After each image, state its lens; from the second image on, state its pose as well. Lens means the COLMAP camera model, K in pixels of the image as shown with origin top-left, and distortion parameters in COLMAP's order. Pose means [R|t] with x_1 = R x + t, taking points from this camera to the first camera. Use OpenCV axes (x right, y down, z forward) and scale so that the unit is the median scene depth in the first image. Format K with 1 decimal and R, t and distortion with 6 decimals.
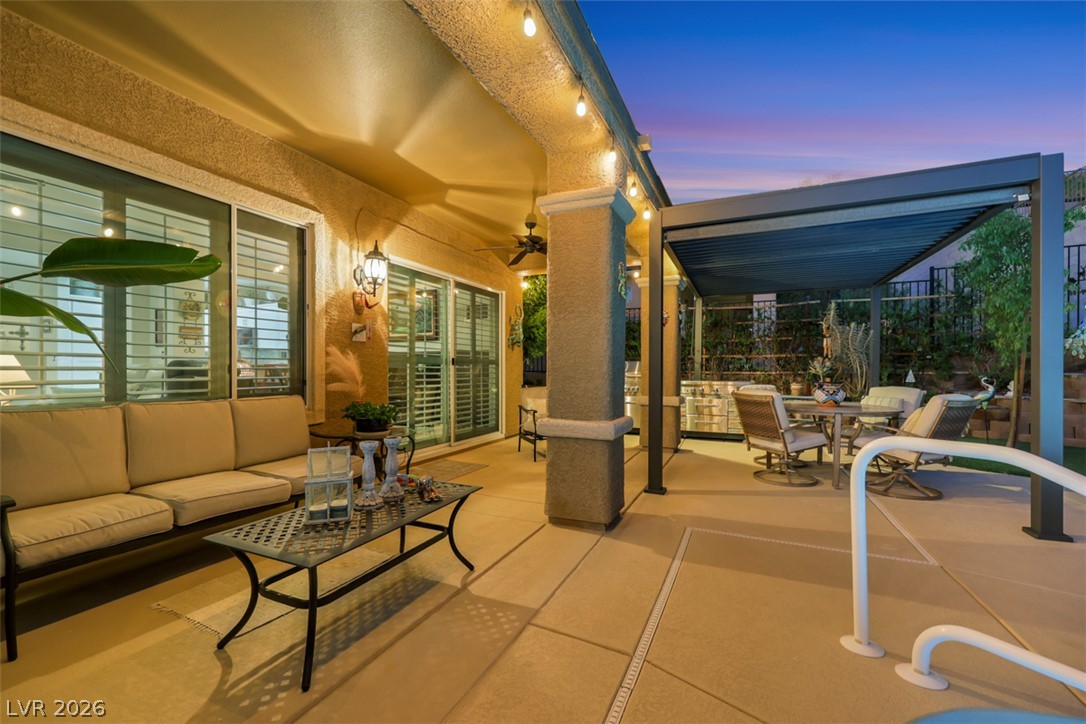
lens RADIAL K [[449.8, 0, 543.0], [0, 449.8, 362.0], [0, 0, 1]] dist [-0.000070, -0.000097]
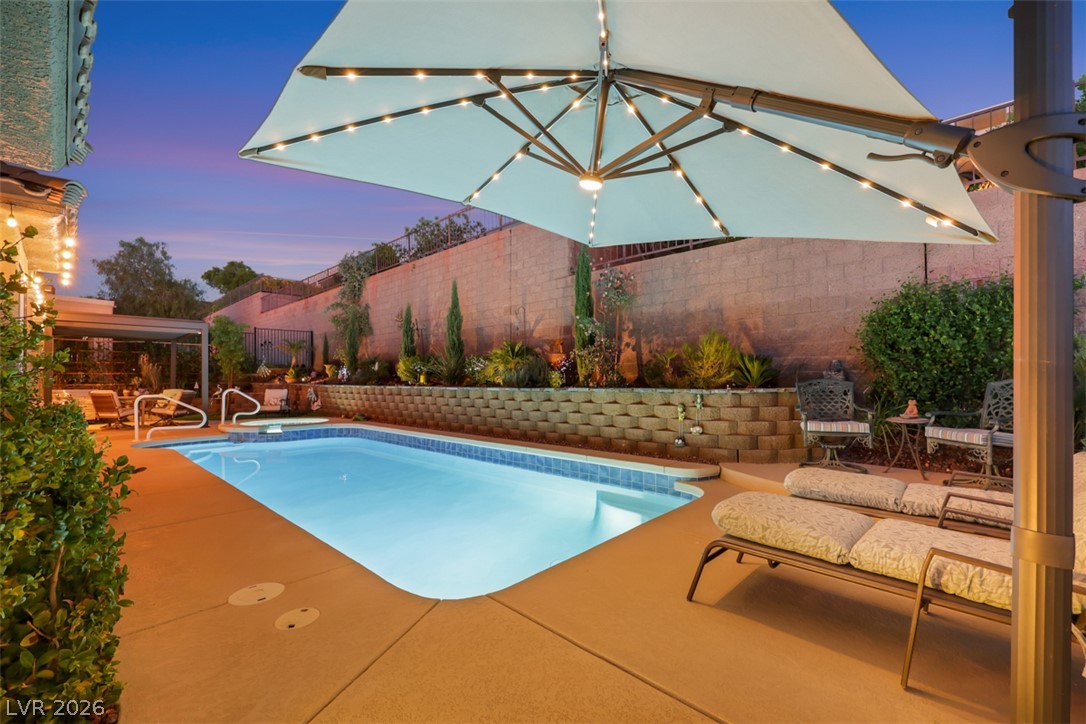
lens RADIAL K [[449.8, 0, 543.0], [0, 449.8, 362.0], [0, 0, 1]] dist [-0.000070, -0.000097]
pose [[0.319189, 0.015276, 0.947568, -0.808580], [0.004514, 0.999834, -0.017639, -0.032528], [-0.947680, 0.009908, 0.319067, -1.524558]]
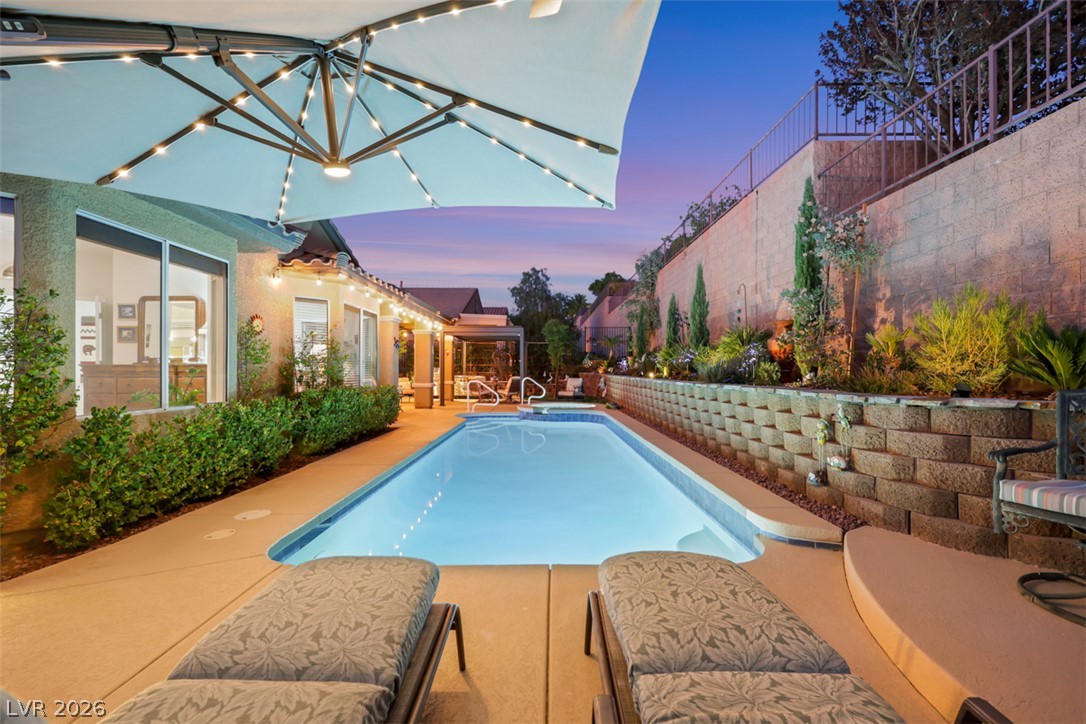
lens RADIAL K [[441.7, 0, 541.1], [0, 441.7, 358.0], [0, 0, 1]] dist [0.000998, 0.000045]
pose [[0.909029, -0.006477, 0.416682, -0.369503], [0.012410, 0.999856, -0.011533, -0.034258], [-0.416548, 0.015655, 0.908979, -1.885939]]
